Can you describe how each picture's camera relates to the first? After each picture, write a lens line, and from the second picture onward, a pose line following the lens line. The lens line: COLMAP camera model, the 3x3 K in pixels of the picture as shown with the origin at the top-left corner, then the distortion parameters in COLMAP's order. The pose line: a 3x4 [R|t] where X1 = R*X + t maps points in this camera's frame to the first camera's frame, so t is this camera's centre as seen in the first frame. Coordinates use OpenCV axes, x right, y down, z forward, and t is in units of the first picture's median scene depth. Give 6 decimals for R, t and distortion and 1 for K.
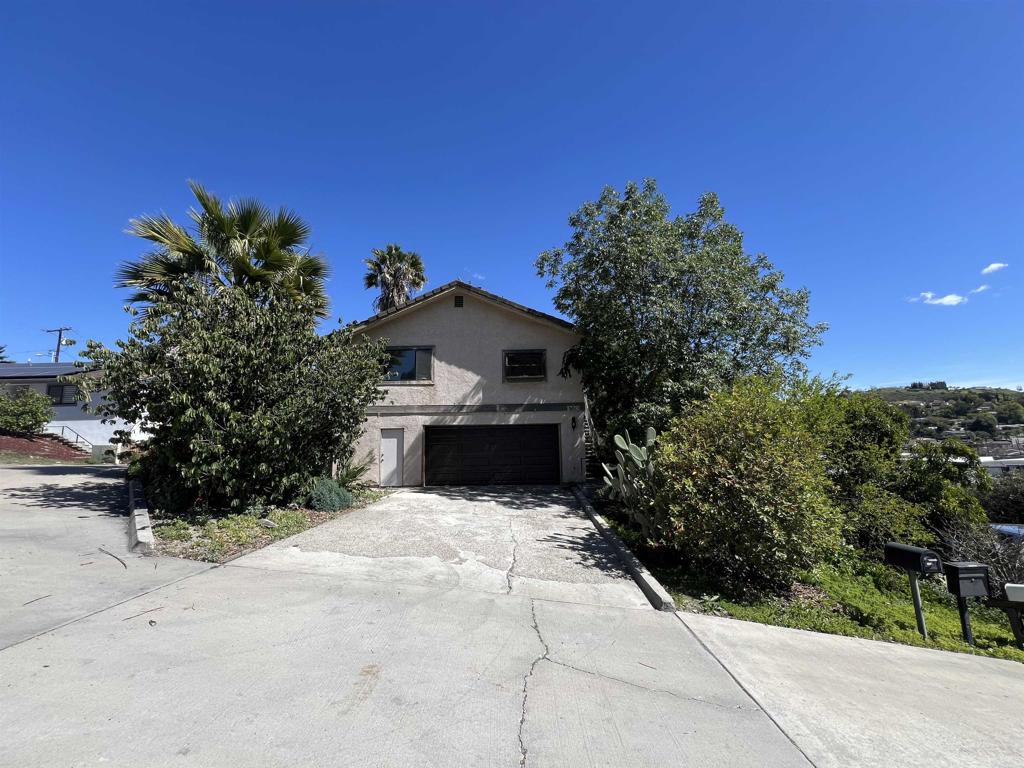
lens RADIAL K [[410.5, 0, 509.5], [0, 410.5, 381.6], [0, 0, 1]] dist [-0.003162, 0.000745]
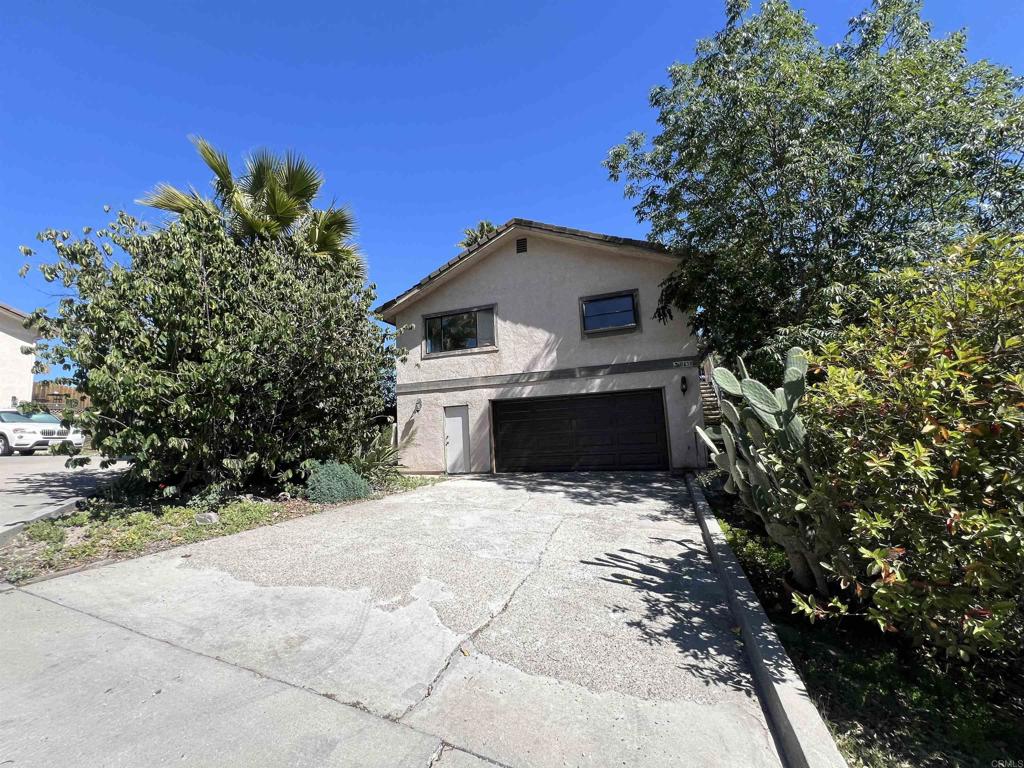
lens RADIAL K [[410.5, 0, 508.5], [0, 410.5, 381.0], [0, 0, 1]] dist [-0.003162, 0.000745]
pose [[0.948354, -0.069777, -0.309443, 0.153183], [0.077312, 0.996933, 0.012138, 0.107315], [0.307647, -0.035435, 0.950840, 0.391016]]
